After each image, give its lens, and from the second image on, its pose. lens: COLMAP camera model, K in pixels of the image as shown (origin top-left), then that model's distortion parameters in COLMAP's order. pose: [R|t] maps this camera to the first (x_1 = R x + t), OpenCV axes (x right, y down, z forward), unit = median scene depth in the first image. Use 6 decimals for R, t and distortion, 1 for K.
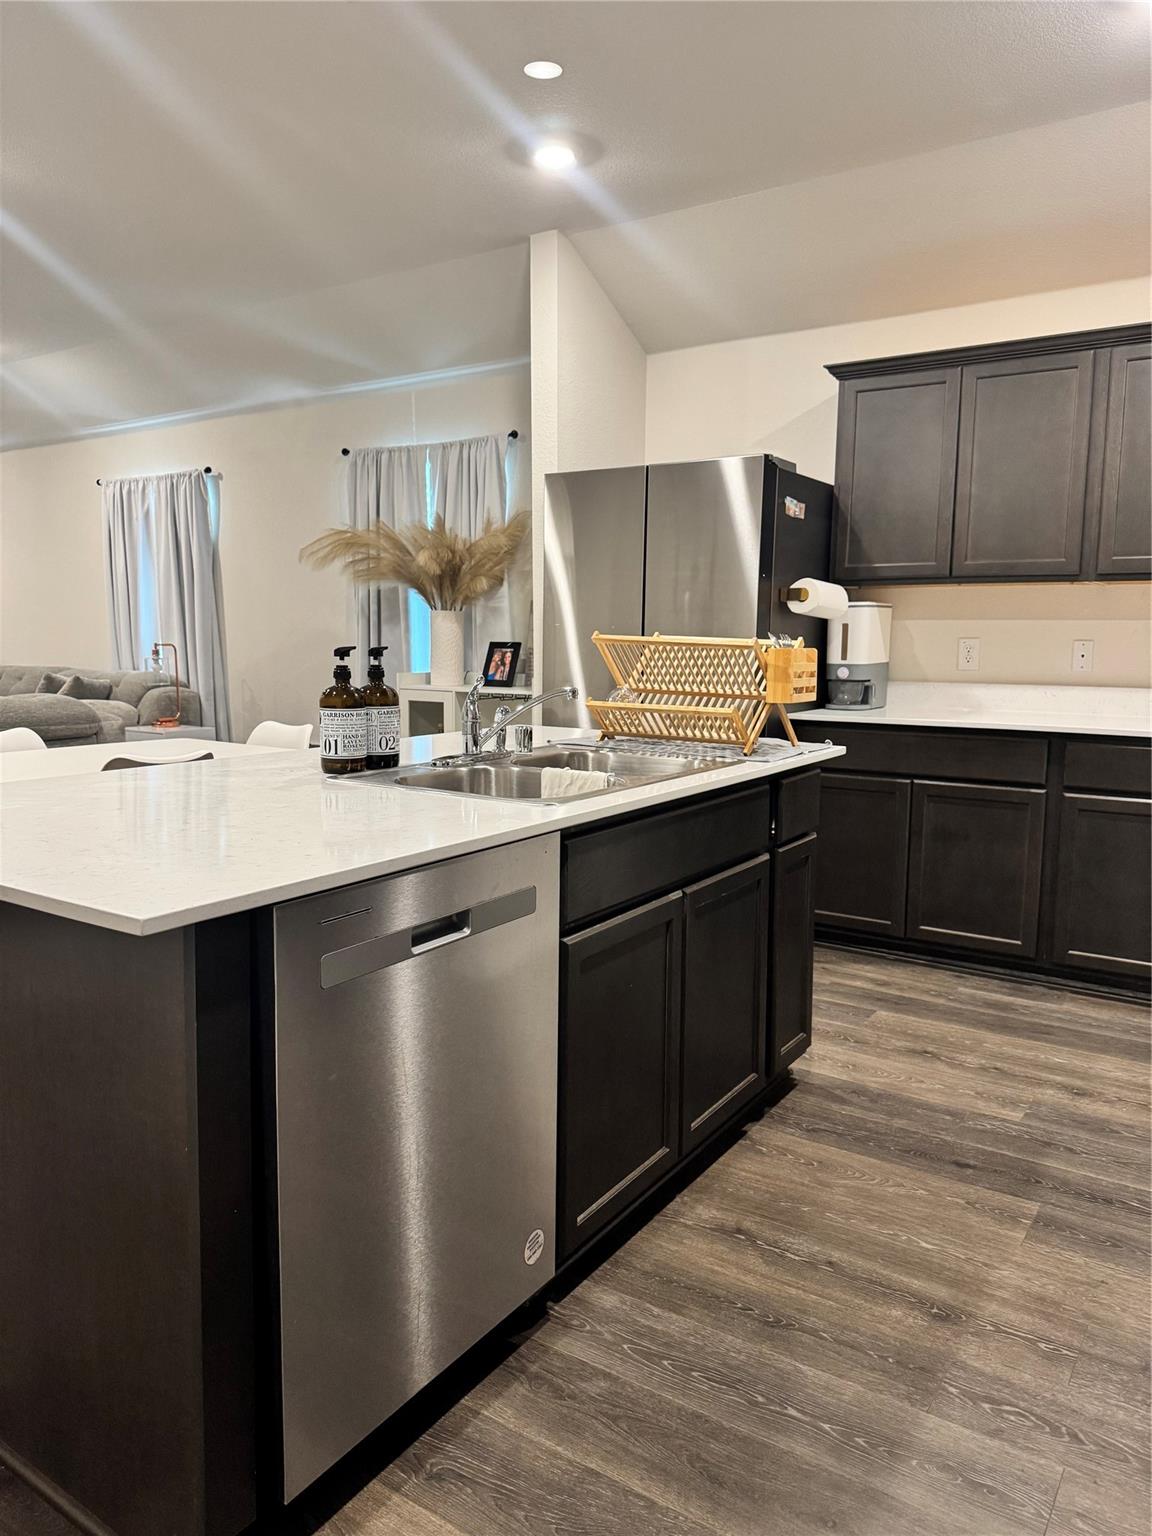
lens RADIAL K [[1091.7, 0, 571.4], [0, 1091.7, 763.9], [0, 0, 1]] dist [-0.002736, -0.000439]
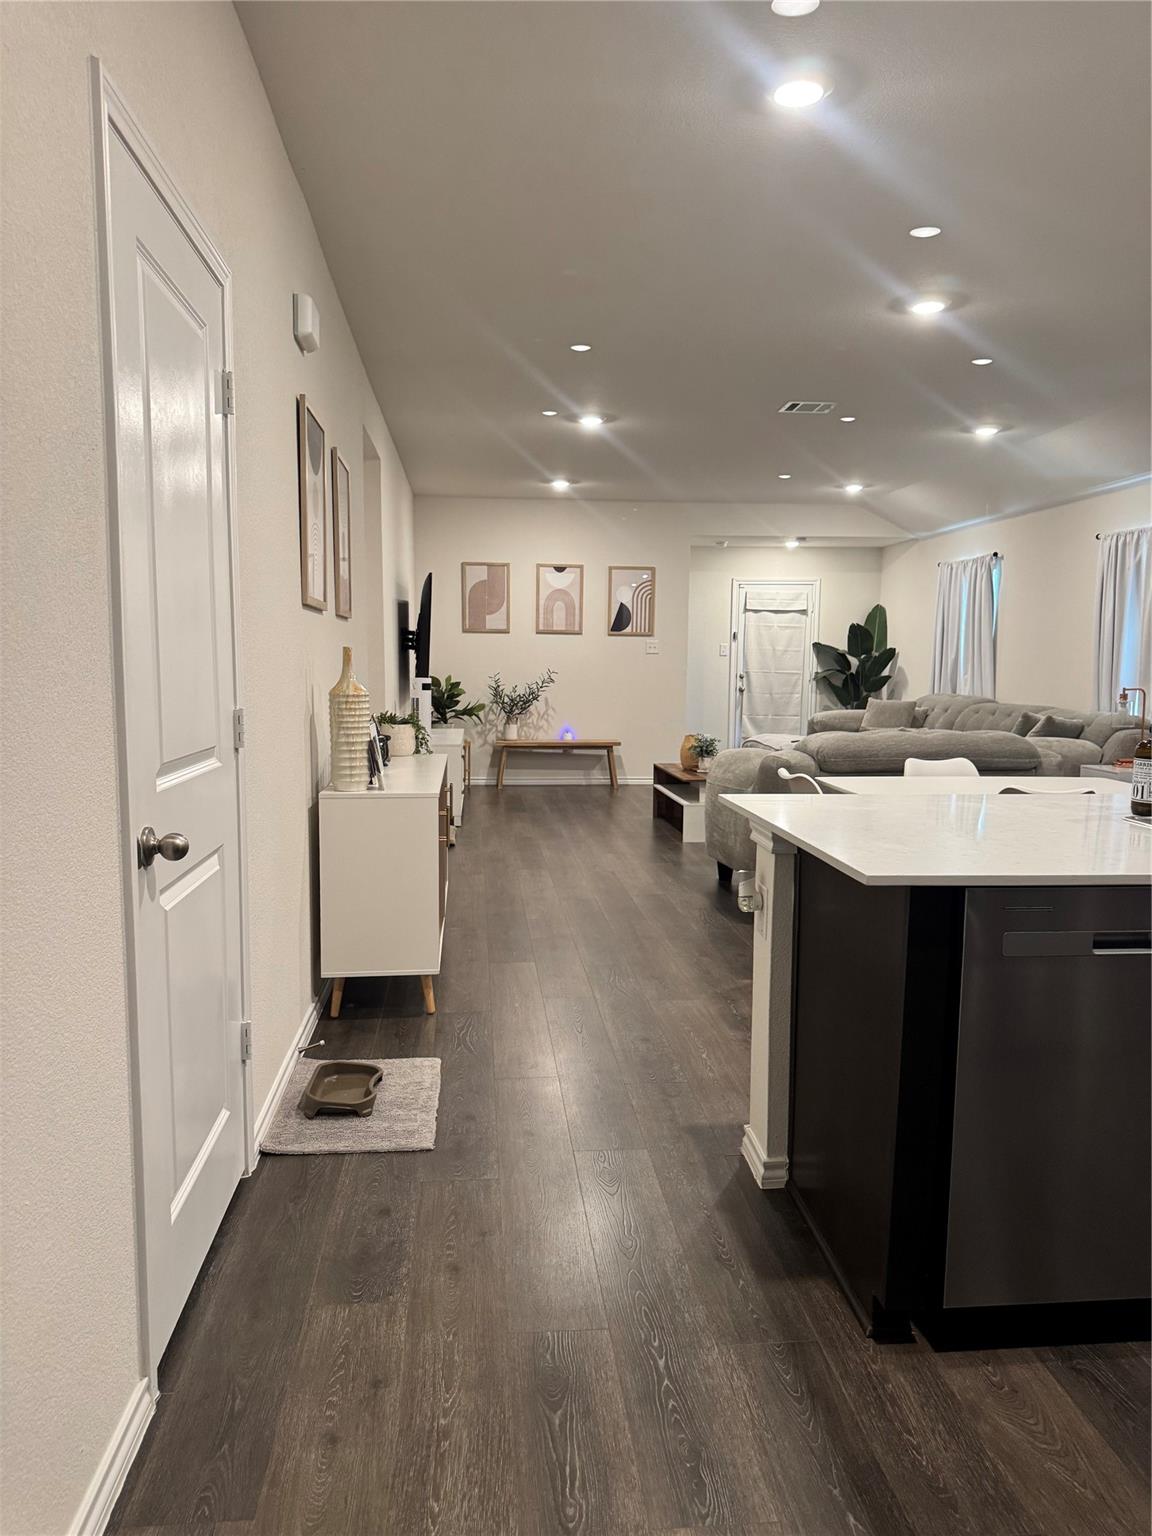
lens RADIAL K [[1091.7, 0, 576.2], [0, 1091.7, 768.8], [0, 0, 1]] dist [-0.002736, -0.000439]
pose [[0.628926, 0.078762, -0.773465, 0.107333], [-0.099652, 0.994816, 0.020272, -0.001320], [0.771052, 0.064328, 0.633514, -0.071804]]
